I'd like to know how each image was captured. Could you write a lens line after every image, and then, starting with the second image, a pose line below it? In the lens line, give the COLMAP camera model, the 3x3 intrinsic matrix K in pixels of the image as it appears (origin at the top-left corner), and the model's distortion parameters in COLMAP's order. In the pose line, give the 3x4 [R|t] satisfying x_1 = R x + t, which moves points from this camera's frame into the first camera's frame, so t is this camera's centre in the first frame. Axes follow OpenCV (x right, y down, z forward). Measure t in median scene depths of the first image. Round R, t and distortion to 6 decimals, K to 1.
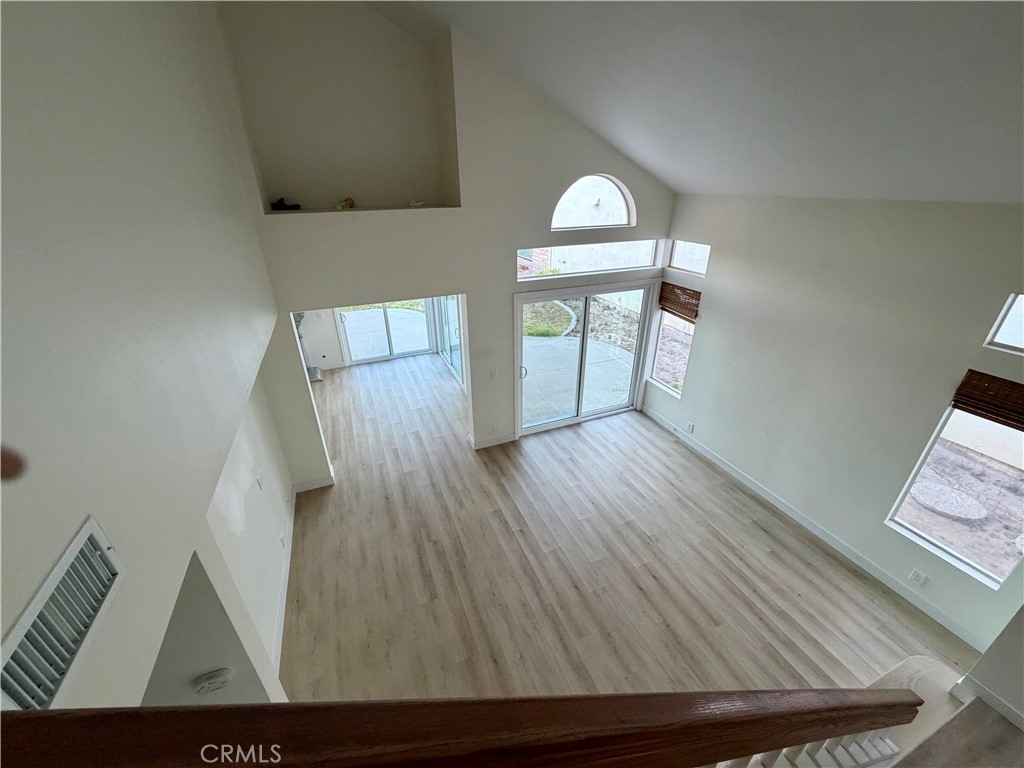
lens RADIAL K [[406.4, 0, 512.0], [0, 406.4, 380.2], [0, 0, 1]] dist [0.001693, 0.000128]
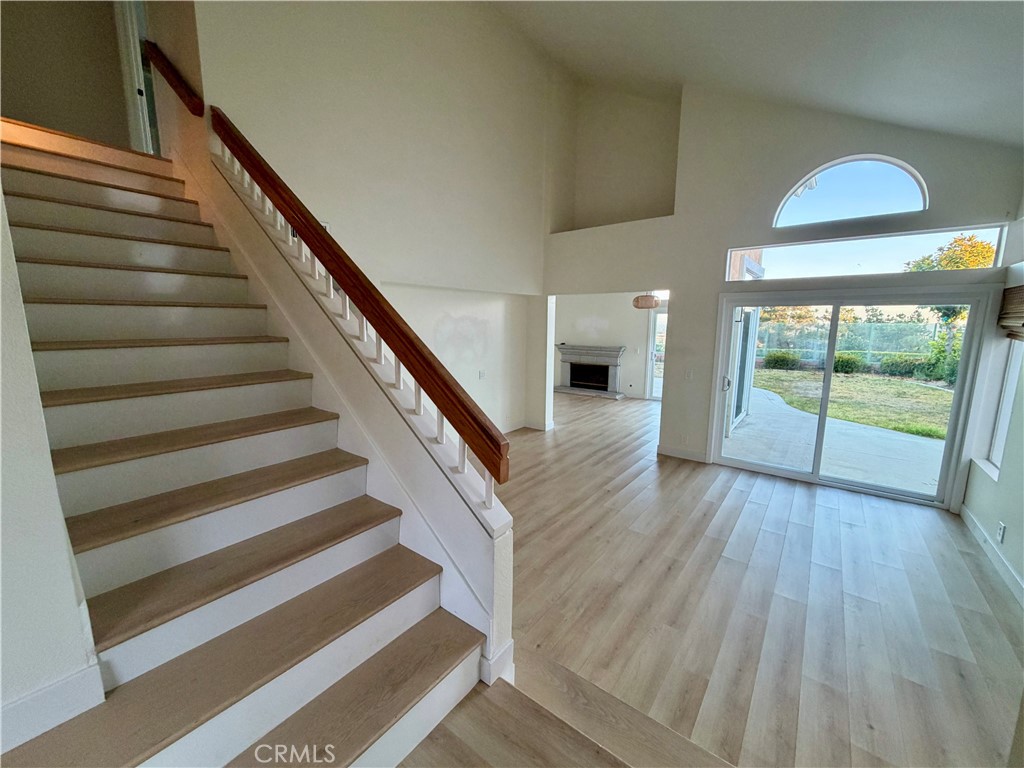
lens RADIAL K [[406.4, 0, 511.4], [0, 406.4, 379.3], [0, 0, 1]] dist [0.001693, 0.000128]
pose [[0.496868, 0.136063, -0.857094, 0.586074], [-0.390192, 0.917199, -0.080595, 0.239886], [0.775160, 0.374476, 0.508817, 0.169224]]
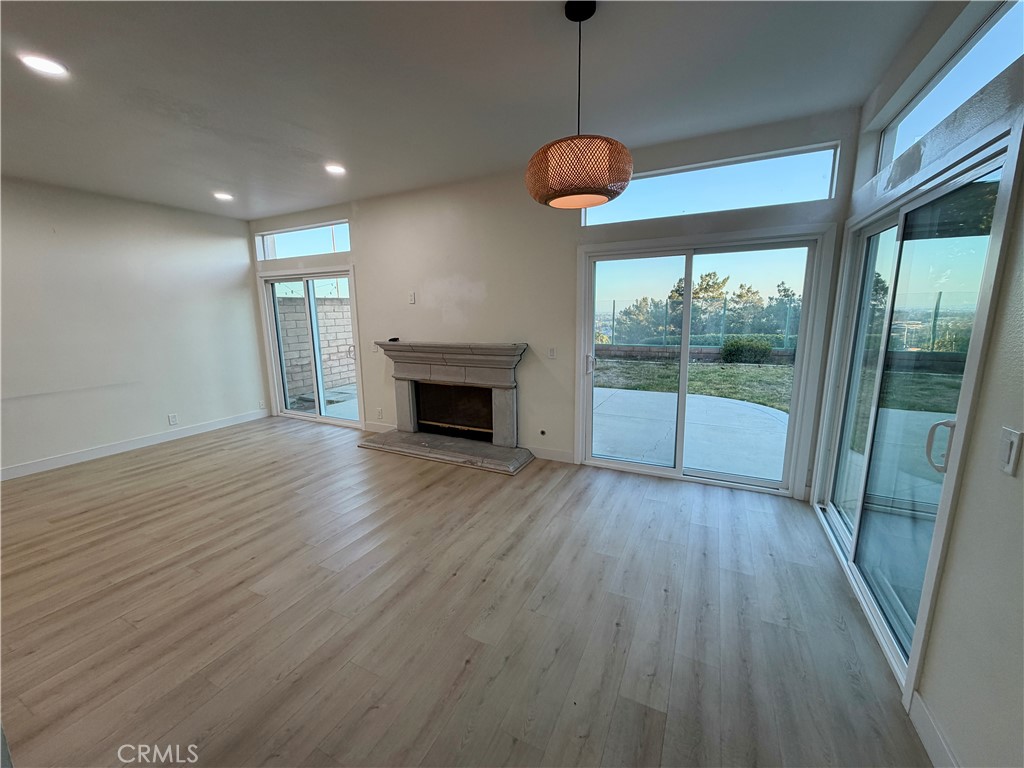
lens RADIAL K [[406.4, 0, 507.0], [0, 406.4, 383.6], [0, 0, 1]] dist [0.001693, 0.000128]
pose [[0.652937, 0.131003, -0.745997, -0.171505], [-0.323158, 0.938965, -0.117956, -0.063975], [0.685013, 0.318093, 0.655419, 0.925419]]
